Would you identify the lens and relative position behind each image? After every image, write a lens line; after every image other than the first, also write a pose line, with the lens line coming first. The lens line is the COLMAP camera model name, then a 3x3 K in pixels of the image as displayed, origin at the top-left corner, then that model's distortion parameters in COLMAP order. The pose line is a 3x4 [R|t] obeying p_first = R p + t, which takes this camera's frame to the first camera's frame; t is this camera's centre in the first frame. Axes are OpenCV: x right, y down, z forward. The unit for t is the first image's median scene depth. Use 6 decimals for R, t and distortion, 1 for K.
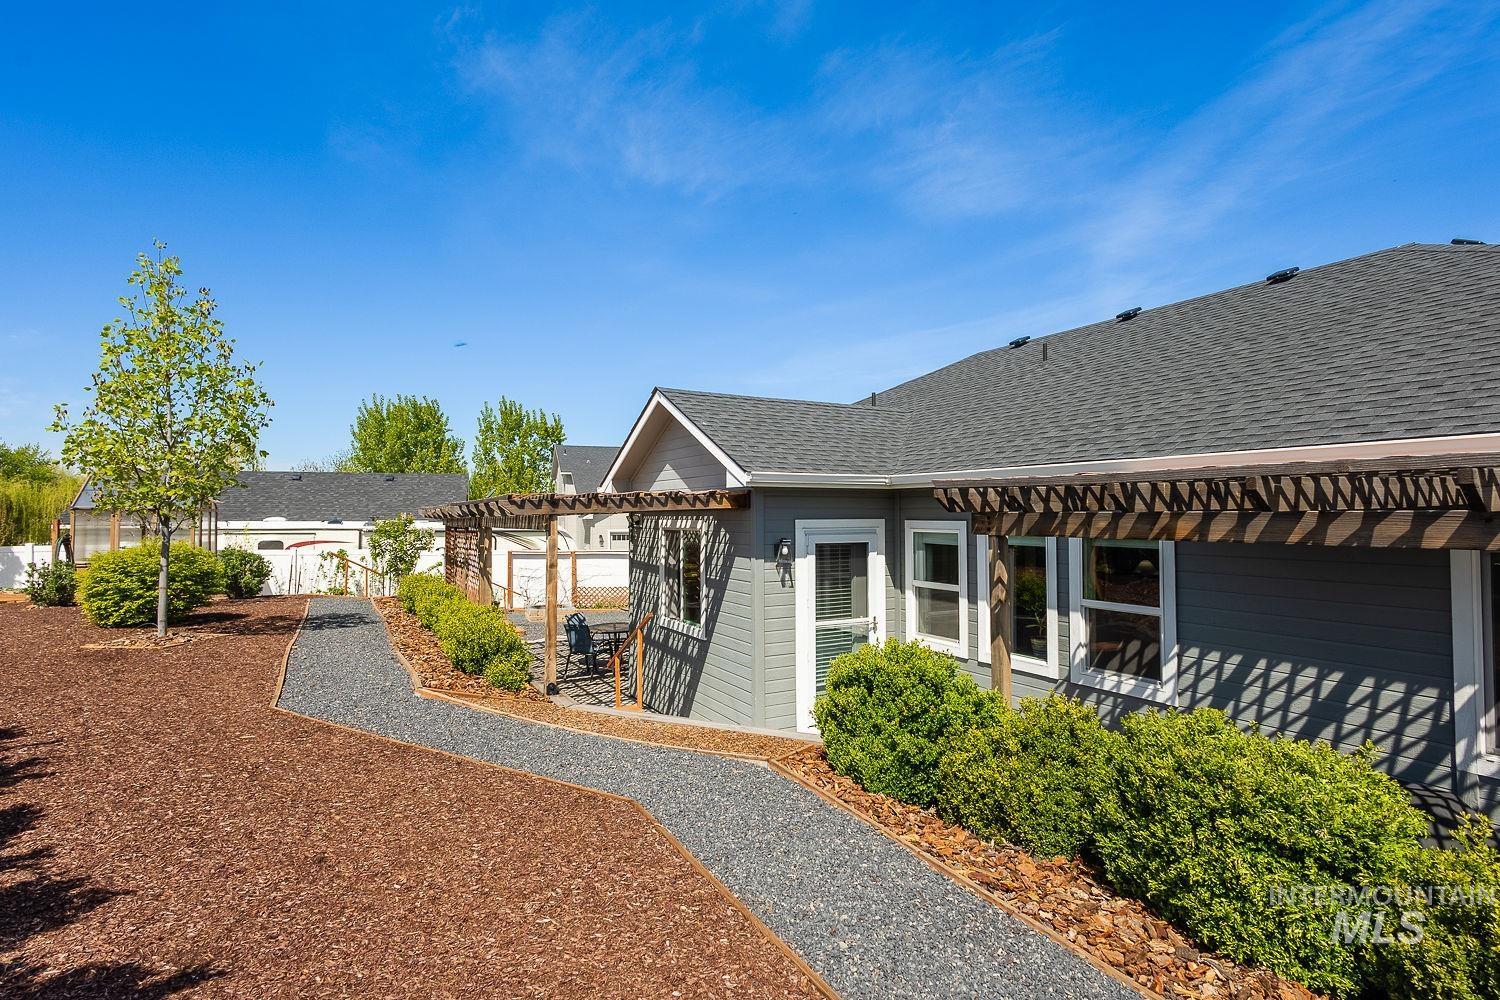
lens RADIAL K [[708.7, 0, 742.6], [0, 708.7, 499.8], [0, 0, 1]] dist [0.000829, -0.002018]
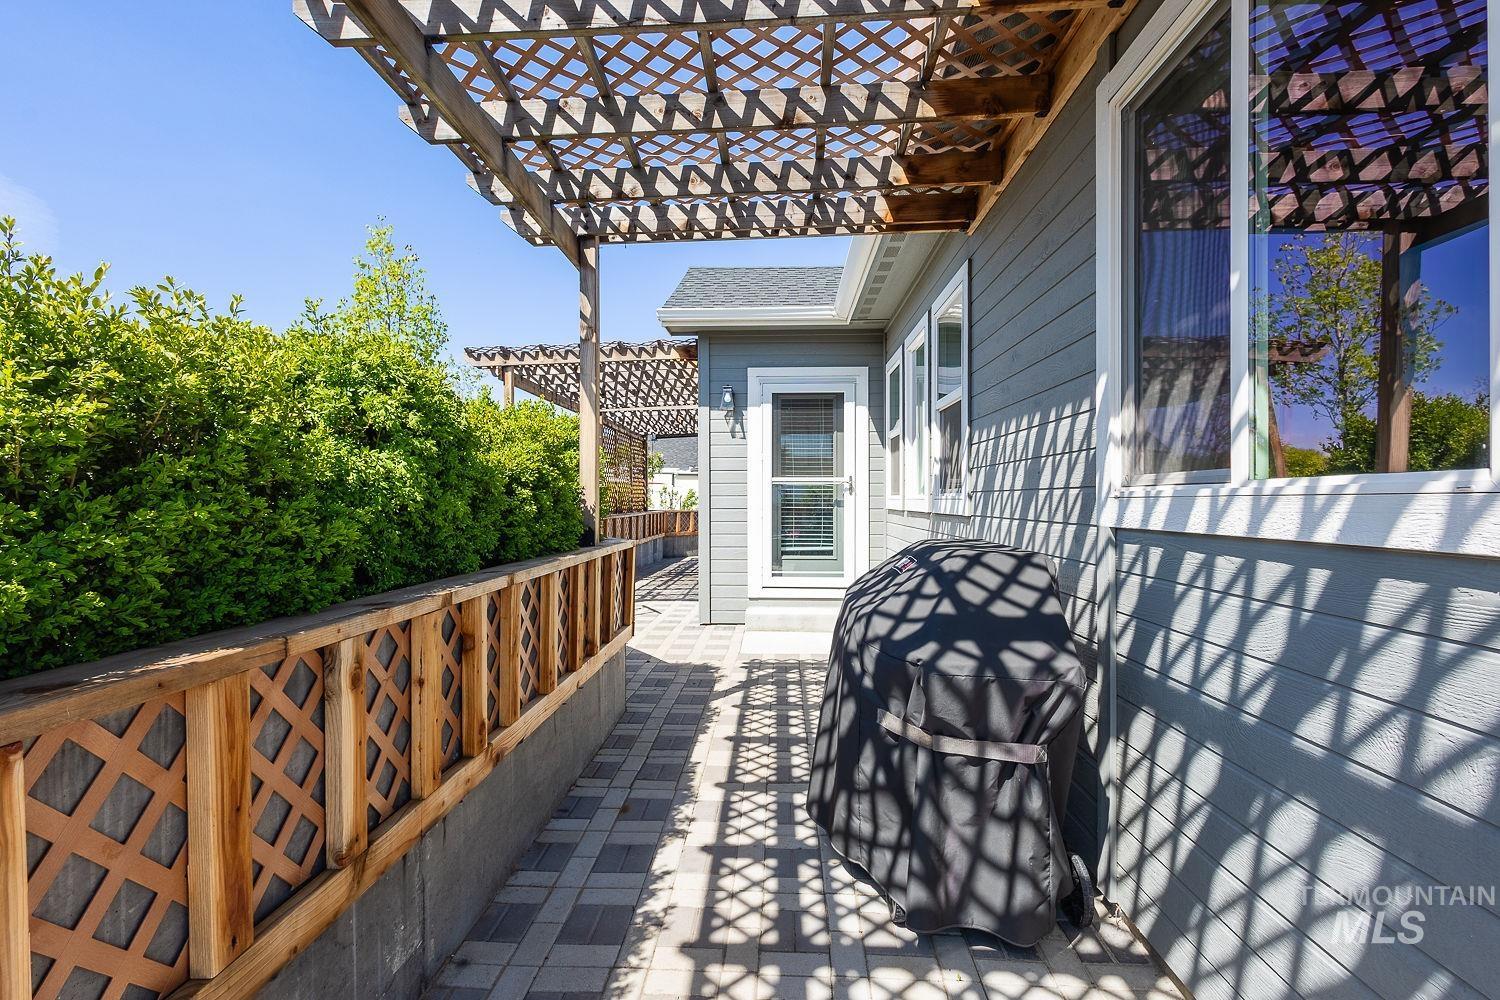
lens RADIAL K [[708.7, 0, 736.1], [0, 708.7, 506.6], [0, 0, 1]] dist [0.000829, -0.002018]
pose [[0.840860, 0.012177, -0.541116, 0.548342], [0.006546, 0.999445, 0.032663, 0.174410], [0.541213, -0.031008, 0.840314, 0.183910]]
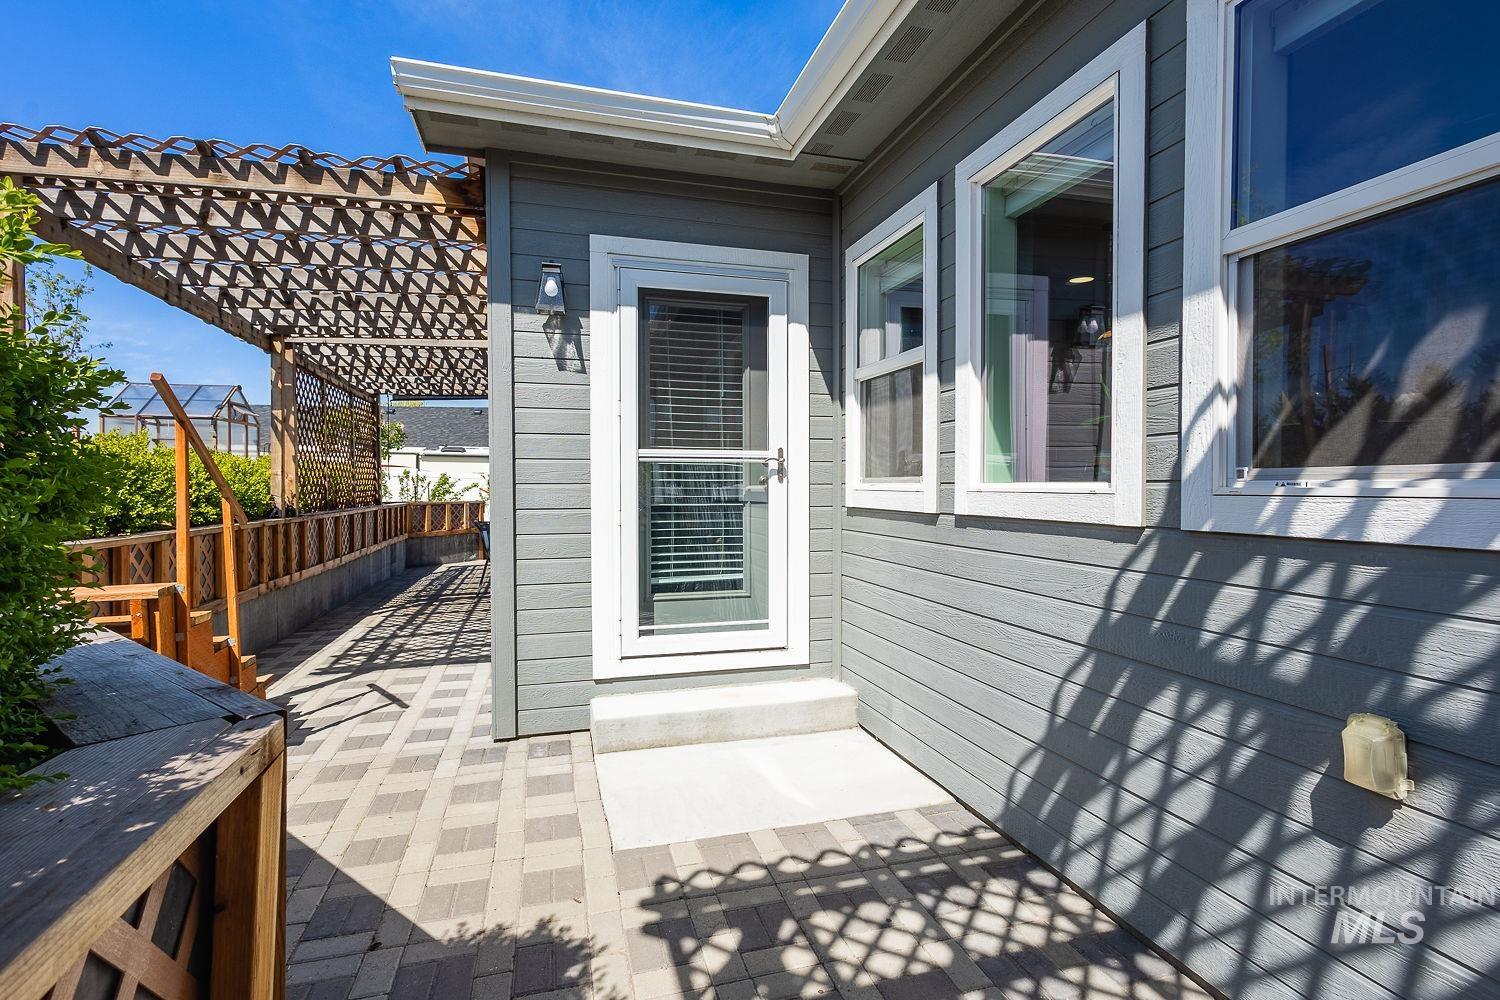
lens RADIAL K [[708.7, 0, 742.2], [0, 708.7, 501.5], [0, 0, 1]] dist [0.000829, -0.002018]
pose [[0.974180, 0.010446, -0.225530, 0.274073], [0.000069, 0.998915, 0.046567, 0.180021], [0.225772, -0.045380, 0.973123, 0.519525]]
